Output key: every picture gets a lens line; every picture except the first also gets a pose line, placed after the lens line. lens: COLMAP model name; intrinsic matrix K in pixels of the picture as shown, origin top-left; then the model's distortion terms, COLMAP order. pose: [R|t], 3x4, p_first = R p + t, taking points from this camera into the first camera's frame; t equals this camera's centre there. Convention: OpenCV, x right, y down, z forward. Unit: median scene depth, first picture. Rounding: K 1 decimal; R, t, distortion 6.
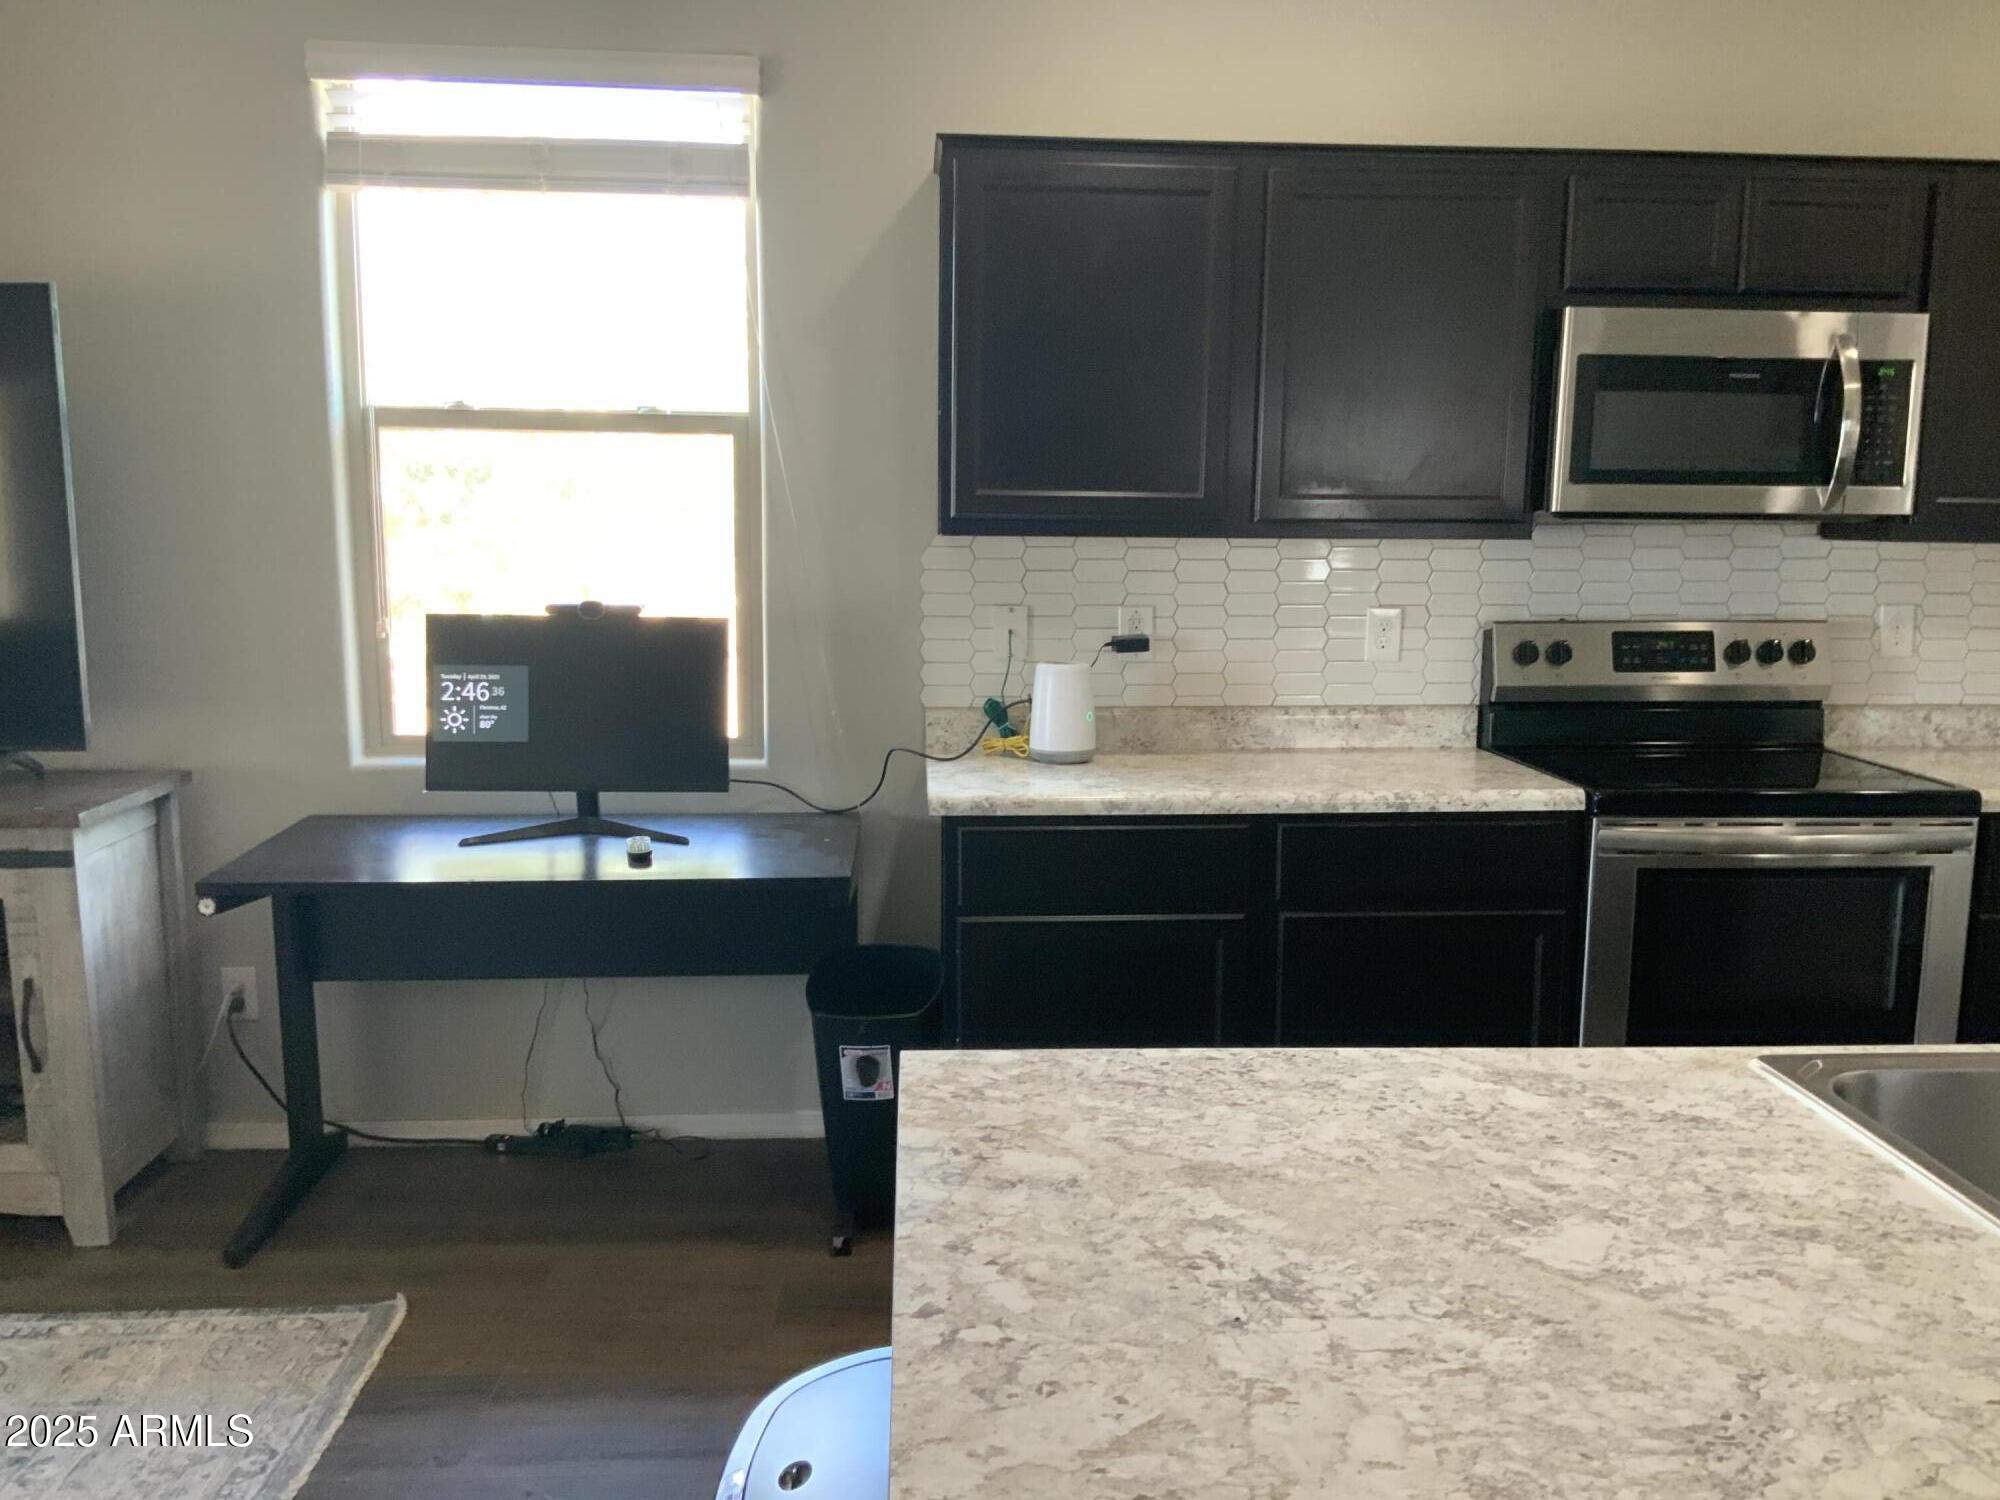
lens RADIAL K [[1645.2, 0, 1002.9], [0, 1645.2, 754.2], [0, 0, 1]] dist [0.103578, -0.214850]
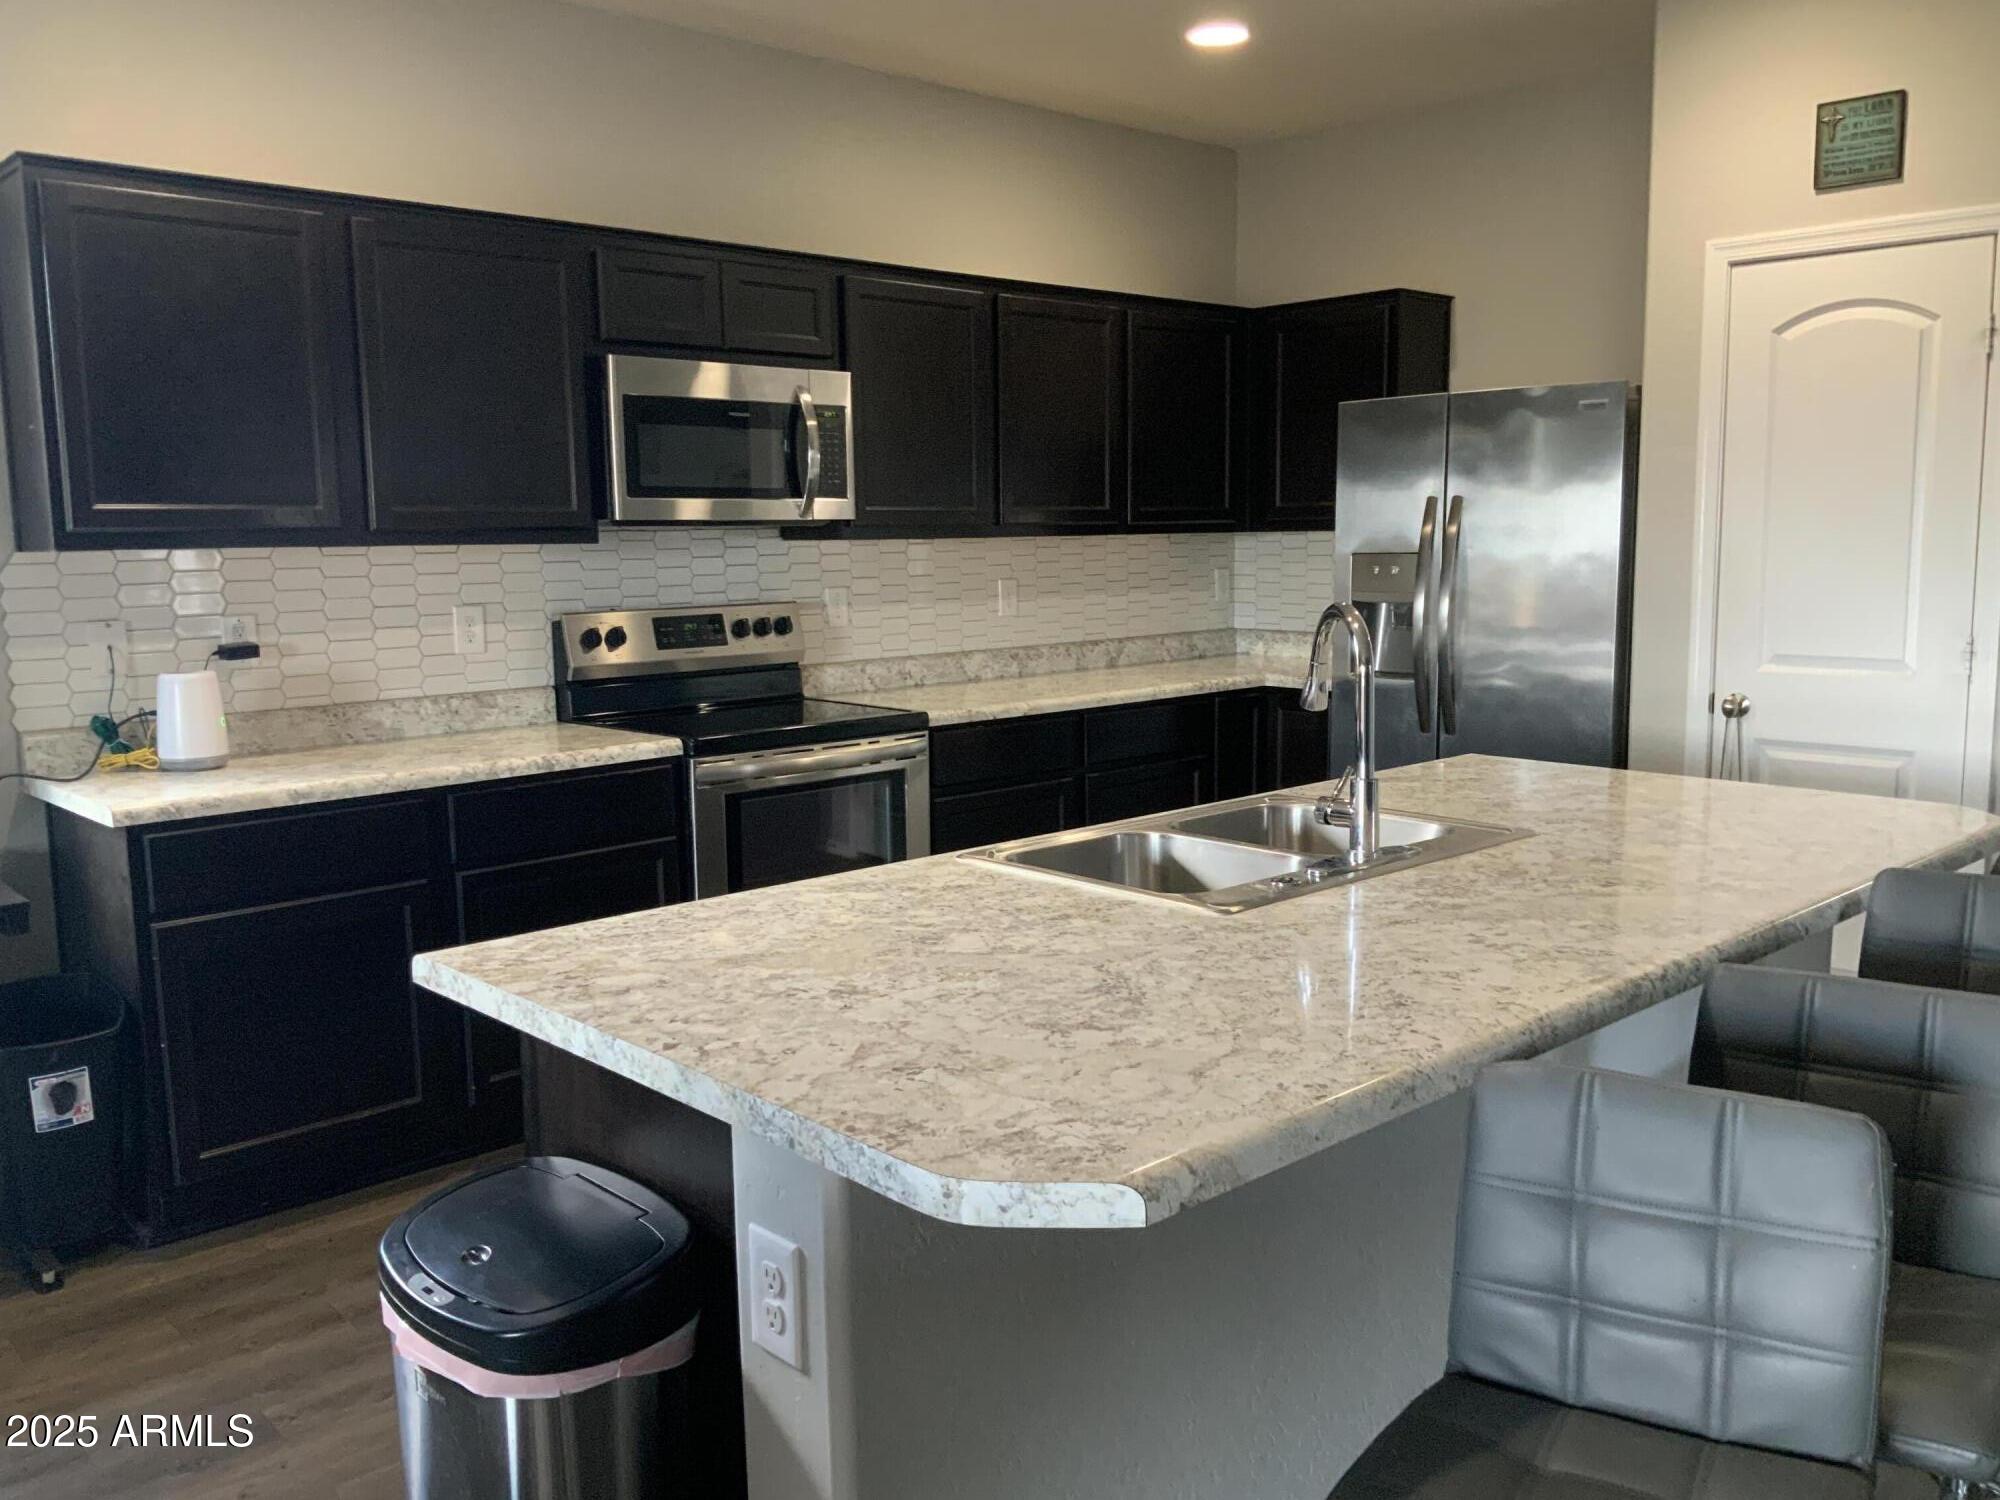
lens RADIAL K [[1648.6, 0, 1000.0], [0, 1648.6, 750.0], [0, 0, 1]] dist [0.110318, -0.232666]
pose [[0.764127, -0.104265, 0.636583, -0.255779], [0.113029, 0.993225, 0.027004, 0.022447], [-0.635086, 0.051317, 0.770735, -0.121038]]
